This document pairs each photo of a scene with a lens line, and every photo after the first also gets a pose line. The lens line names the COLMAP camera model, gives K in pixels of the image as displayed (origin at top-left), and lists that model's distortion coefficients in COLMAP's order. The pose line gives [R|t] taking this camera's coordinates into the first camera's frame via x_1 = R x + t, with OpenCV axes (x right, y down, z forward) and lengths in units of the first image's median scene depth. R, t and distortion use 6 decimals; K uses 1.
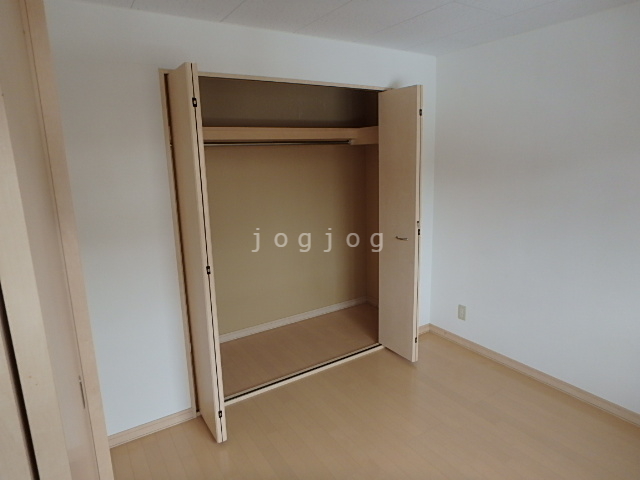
lens RADIAL K [[402.0, 0, 321.0], [0, 402.0, 235.9], [0, 0, 1]] dist [-0.003400, -0.001805]
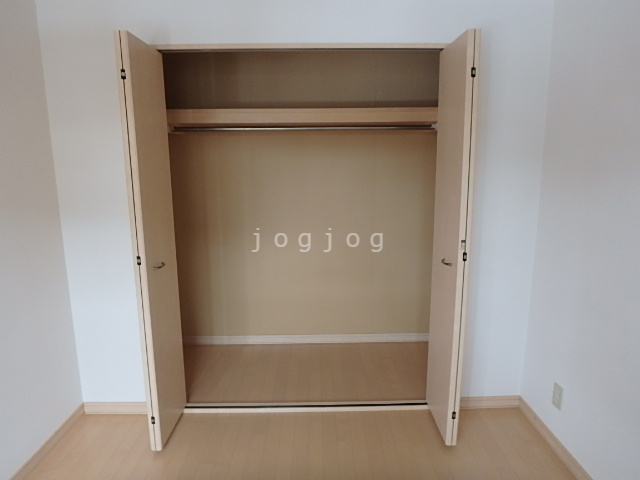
lens RADIAL K [[402.0, 0, 321.0], [0, 402.0, 235.9], [0, 0, 1]] dist [-0.003400, -0.001805]
pose [[0.848125, 0.120953, -0.515804, 0.349792], [-0.120654, 0.992103, 0.034255, -0.034660], [0.515874, 0.033181, 0.856021, 0.288315]]
